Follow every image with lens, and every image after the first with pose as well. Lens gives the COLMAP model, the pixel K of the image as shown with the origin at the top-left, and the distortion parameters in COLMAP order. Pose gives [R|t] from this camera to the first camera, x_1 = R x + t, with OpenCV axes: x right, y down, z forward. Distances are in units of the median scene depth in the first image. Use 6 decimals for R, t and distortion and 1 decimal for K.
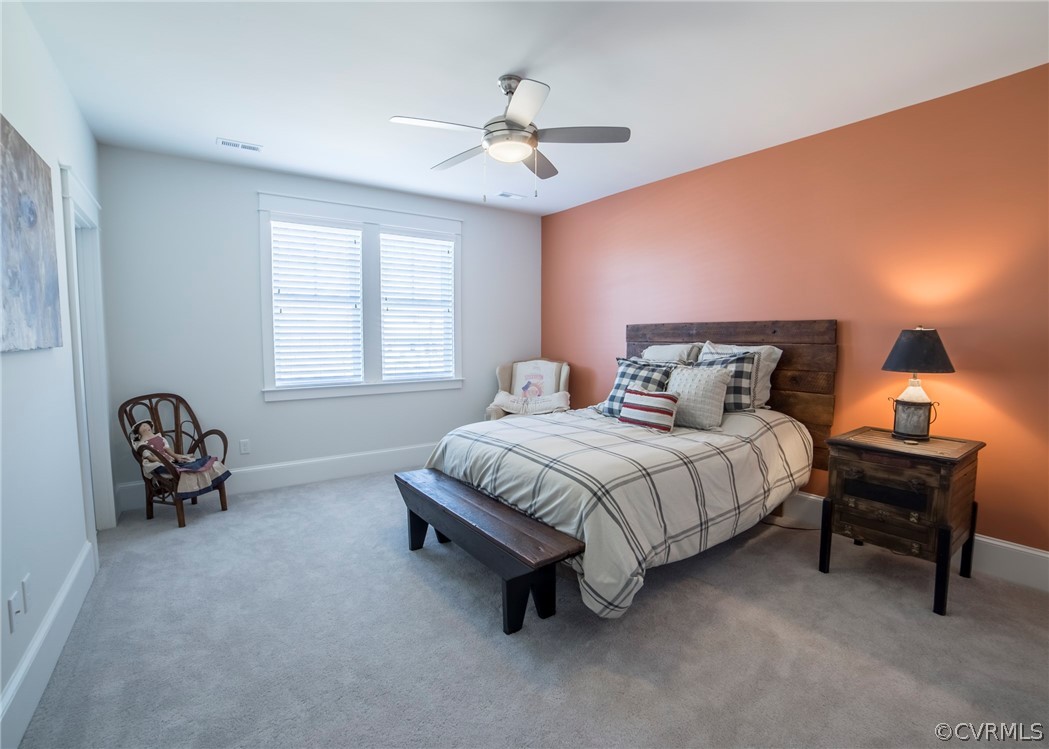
lens RADIAL K [[461.0, 0, 515.8], [0, 461.0, 376.5], [0, 0, 1]] dist [-0.097997, 0.032228]
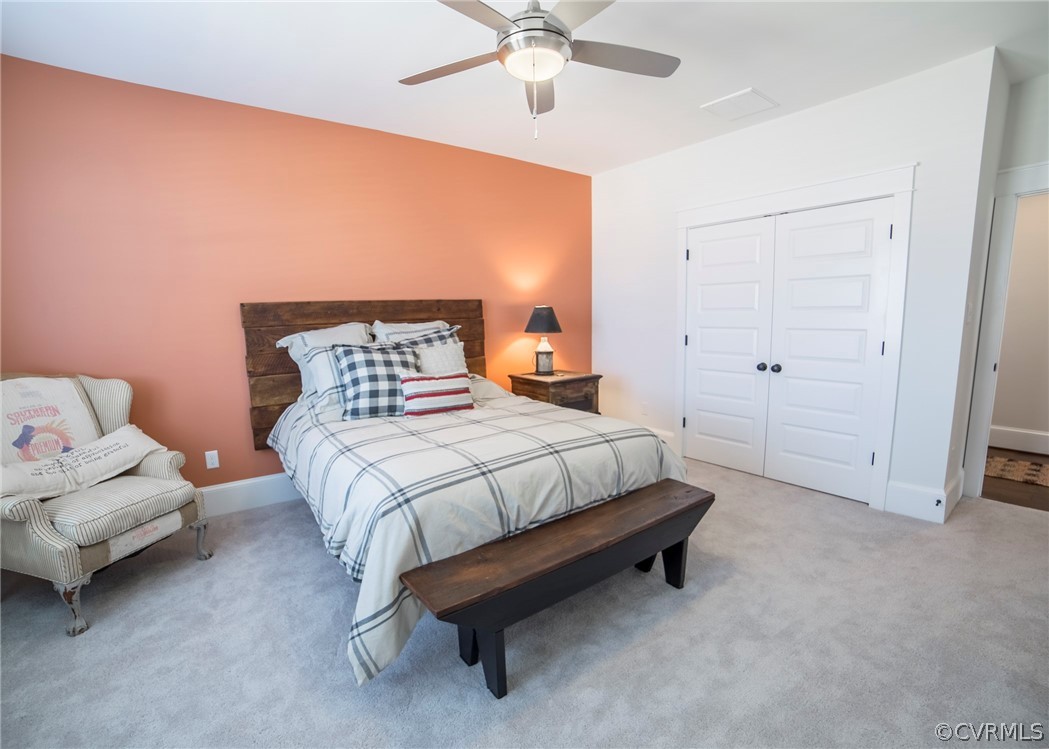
lens RADIAL K [[474.3, 0, 522.0], [0, 474.3, 385.1], [0, 0, 1]] dist [-0.082024, 0.037058]
pose [[0.010291, -0.151718, 0.988370, -0.628650], [0.106224, 0.982996, 0.149787, -0.068616], [-0.994289, 0.103447, 0.026233, 0.780749]]
